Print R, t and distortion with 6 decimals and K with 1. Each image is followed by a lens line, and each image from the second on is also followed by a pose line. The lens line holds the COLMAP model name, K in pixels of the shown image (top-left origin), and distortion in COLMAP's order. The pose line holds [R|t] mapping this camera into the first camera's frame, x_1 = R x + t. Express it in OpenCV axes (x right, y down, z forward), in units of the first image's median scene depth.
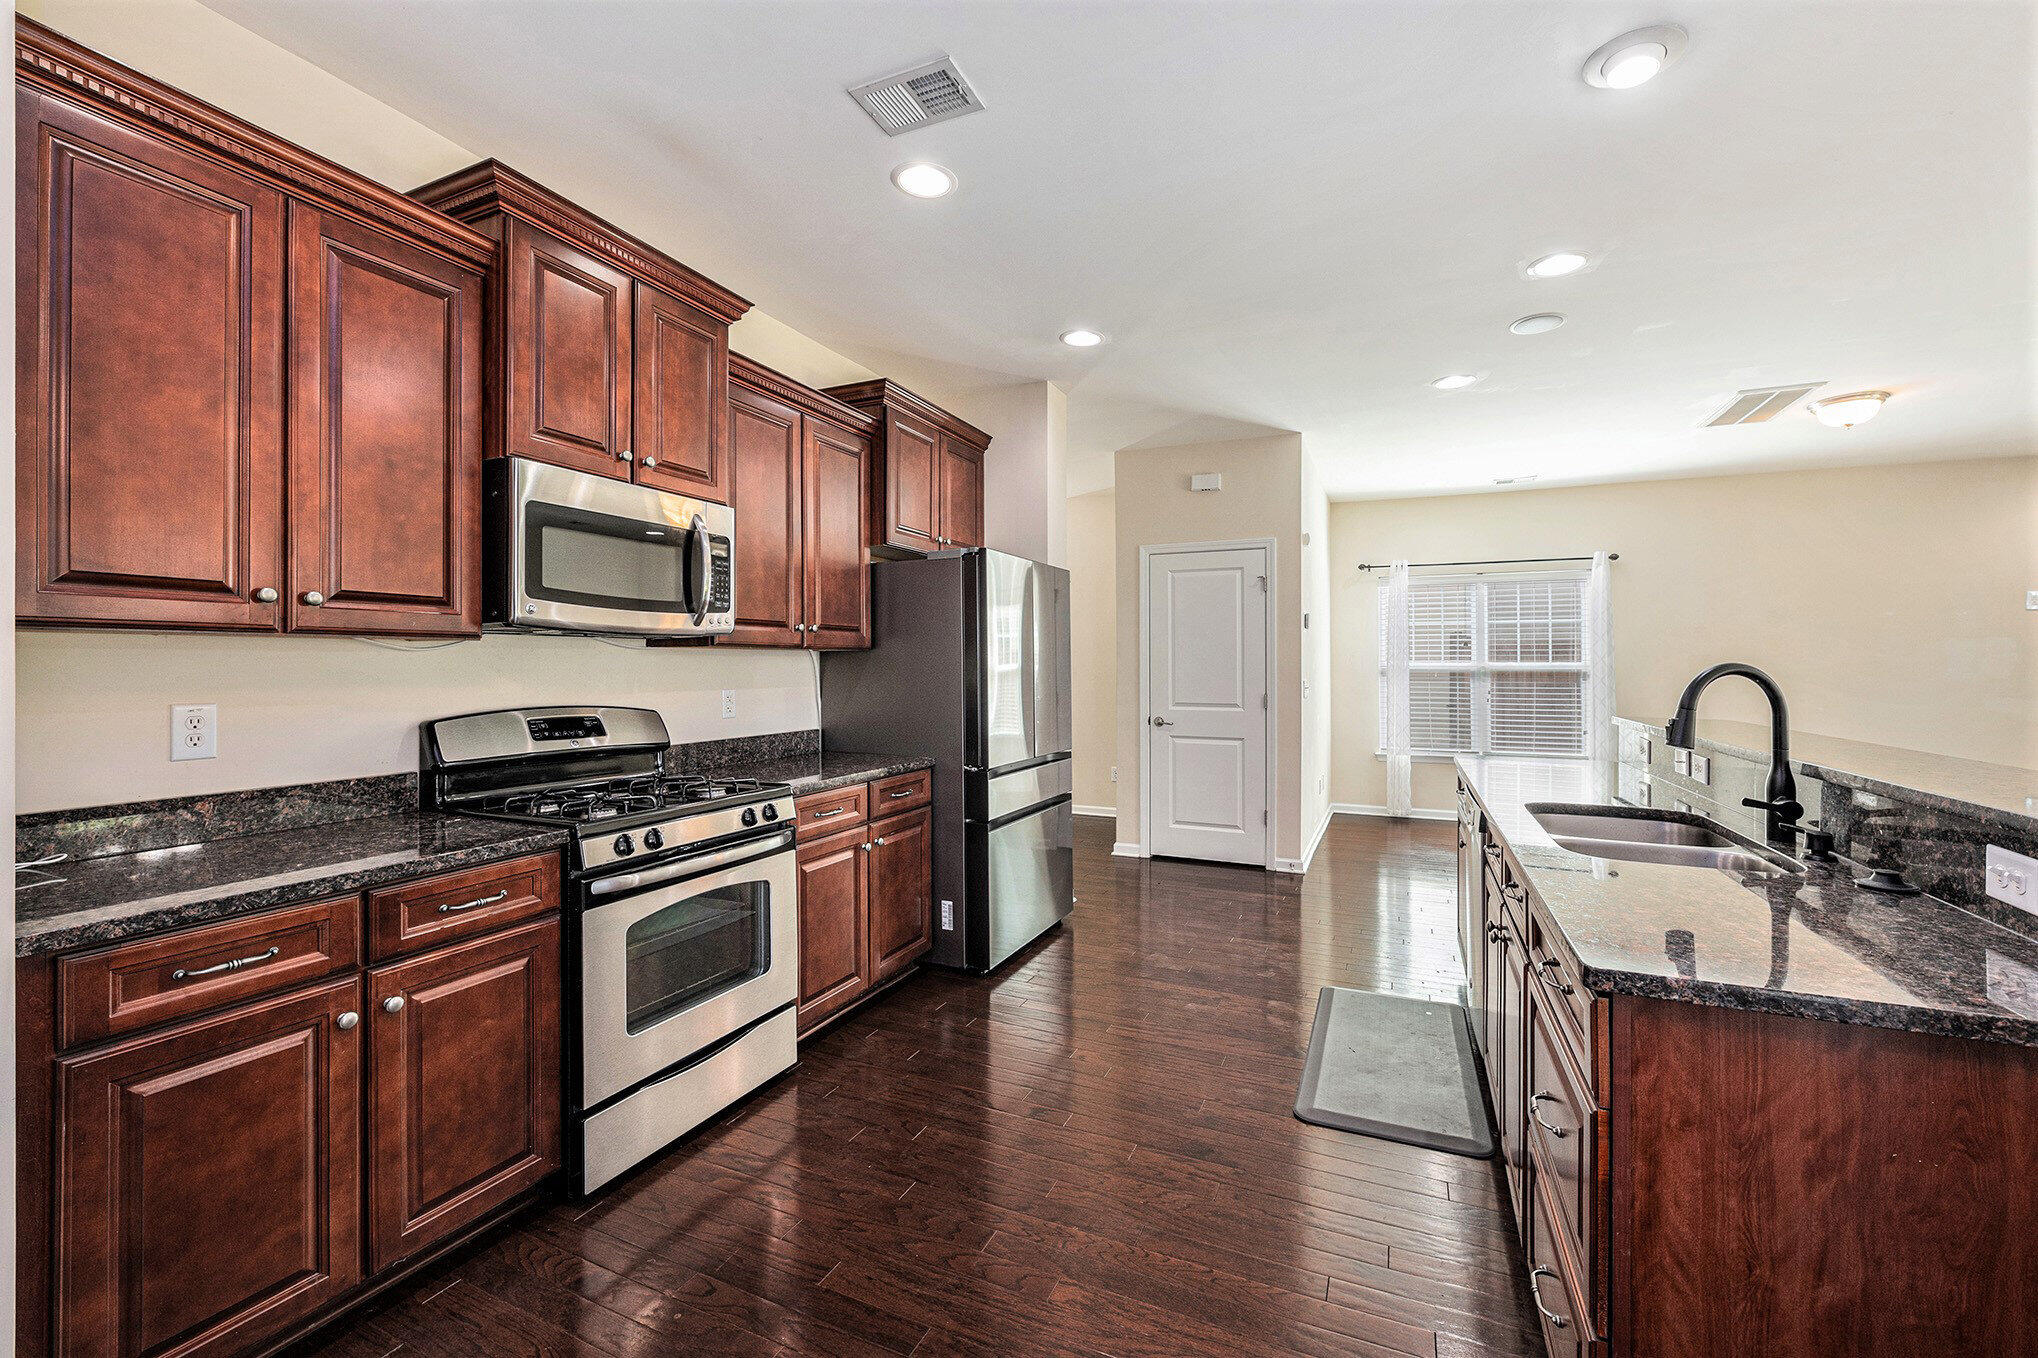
lens RADIAL K [[832.5, 0, 1026.2], [0, 832.5, 671.6], [0, 0, 1]] dist [-0.013020, 0.000352]
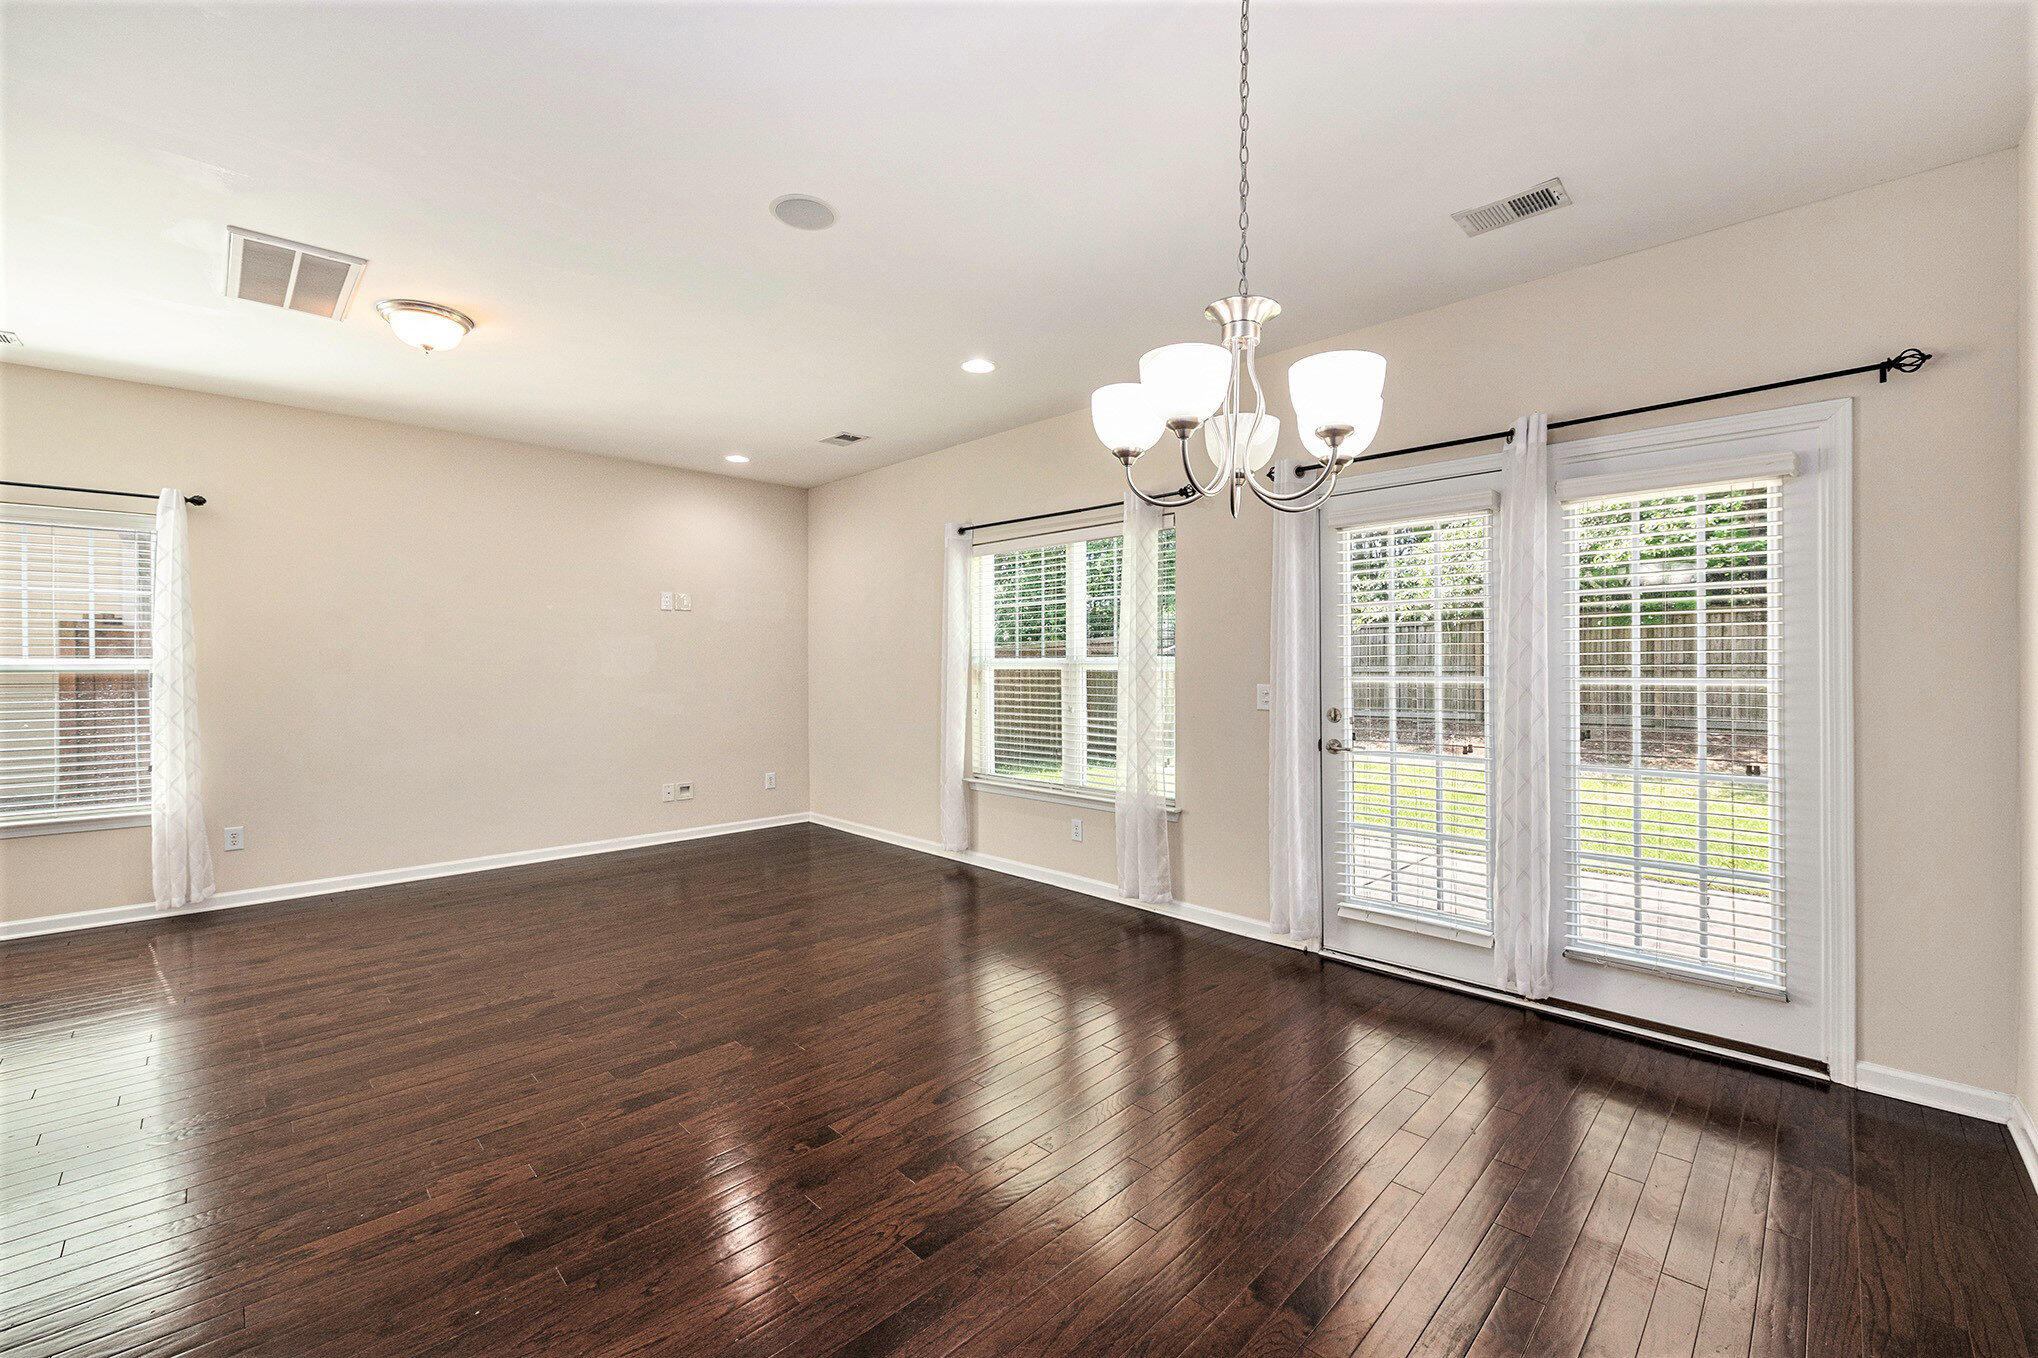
lens RADIAL K [[832.5, 0, 1030.8], [0, 832.5, 659.6], [0, 0, 1]] dist [-0.013020, 0.000352]
pose [[0.355164, 0.001674, 0.934803, 0.330184], [0.008883, 0.999947, -0.005166, -0.001631], [-0.934762, 0.010139, 0.355130, 0.136217]]
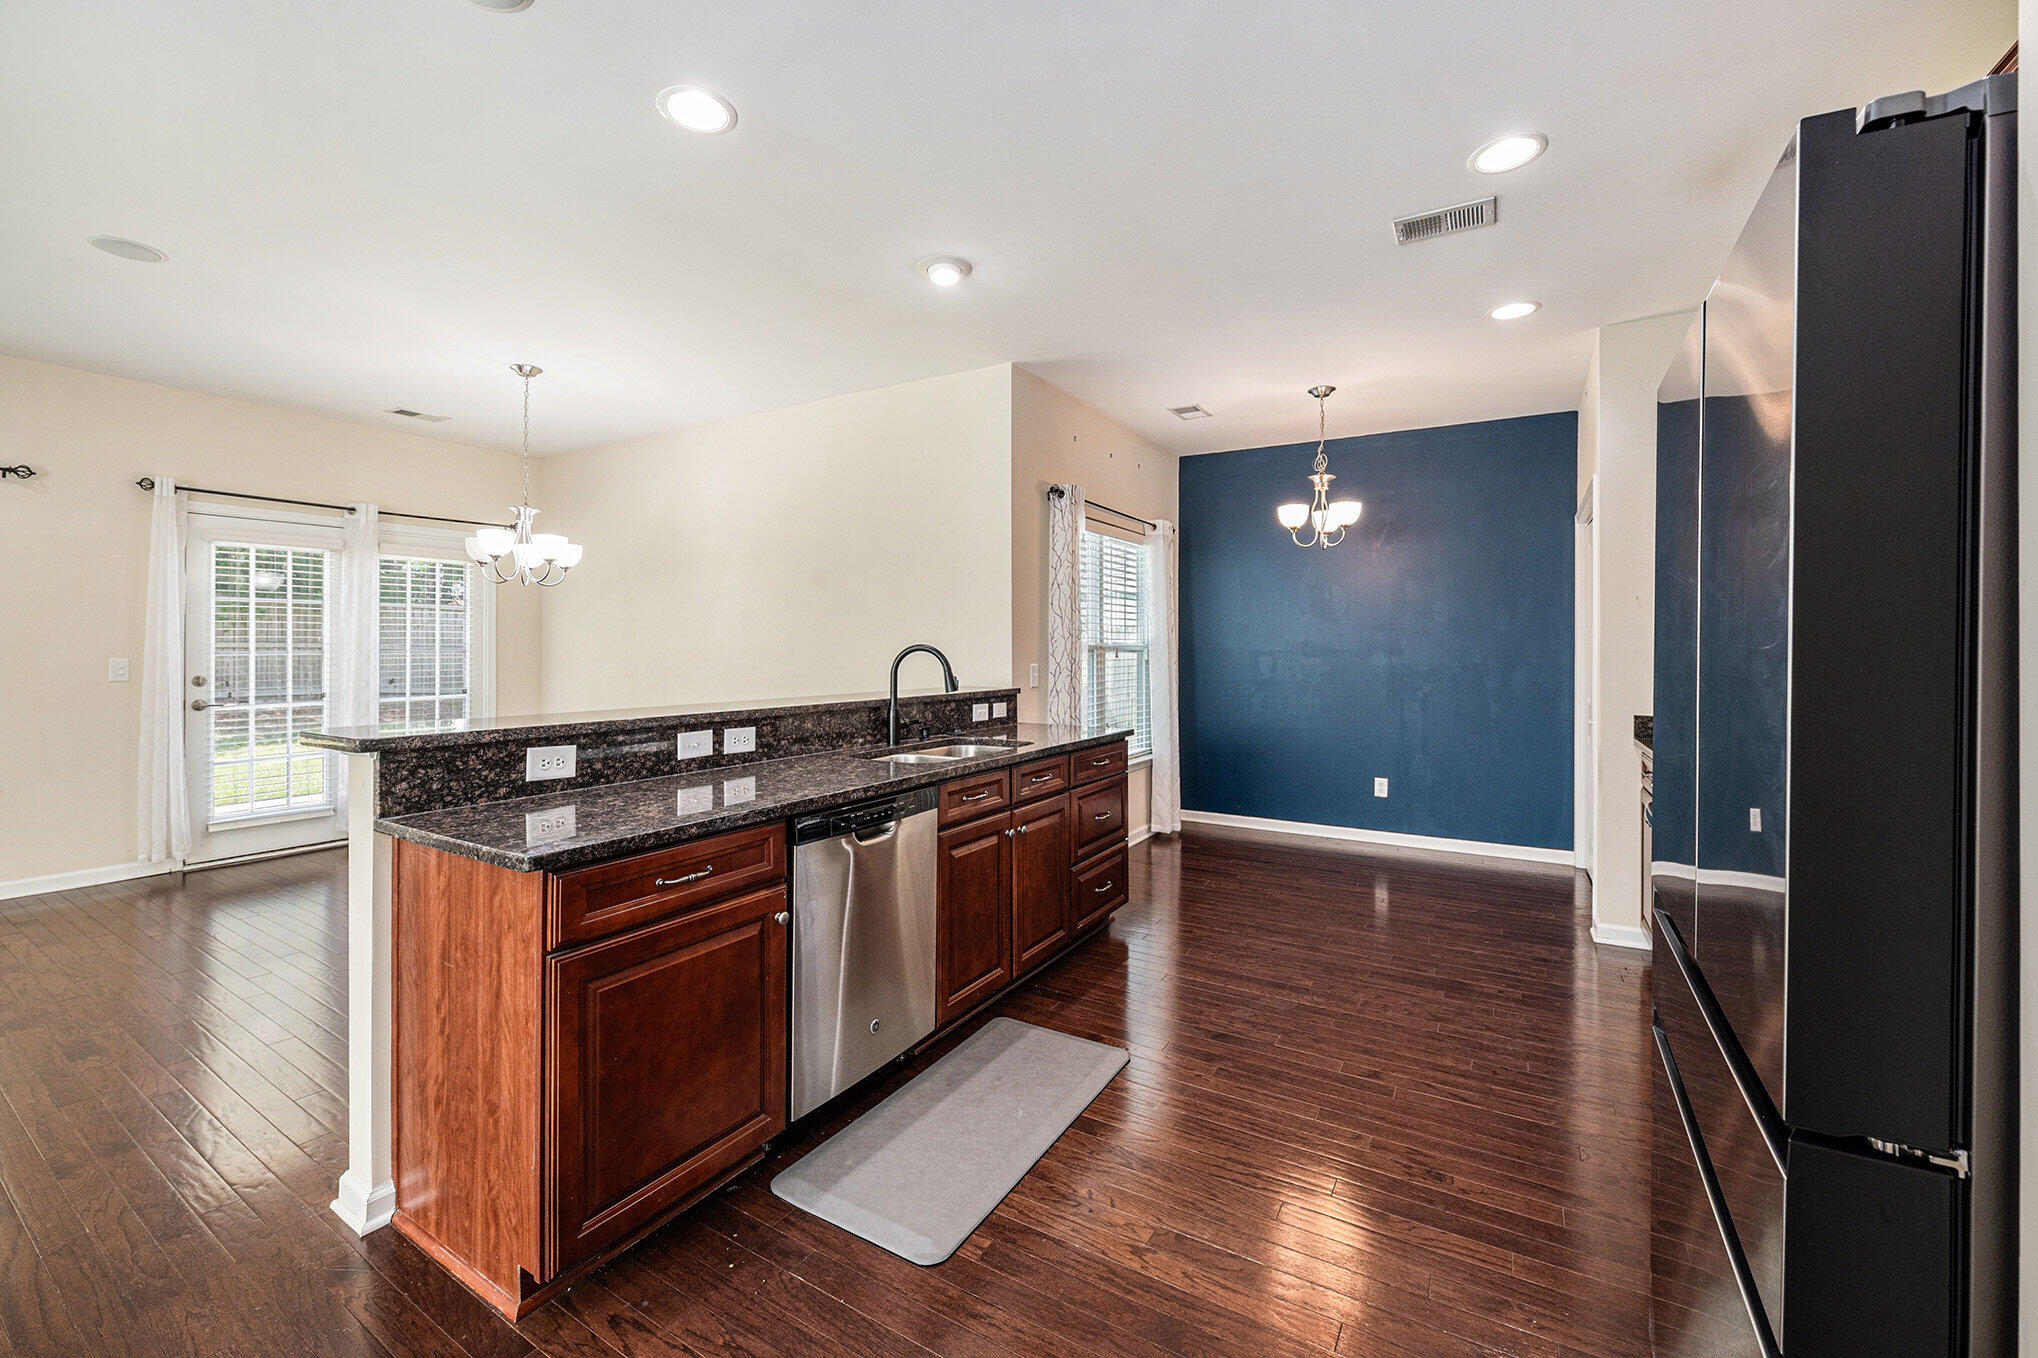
lens RADIAL K [[832.5, 0, 1007.8], [0, 832.5, 642.4], [0, 0, 1]] dist [-0.013020, 0.000352]
pose [[-0.991607, -0.006735, 0.129111, 0.122474], [-0.006648, 0.999977, 0.001106, -0.005480], [-0.129116, 0.000238, -0.991629, 0.784845]]
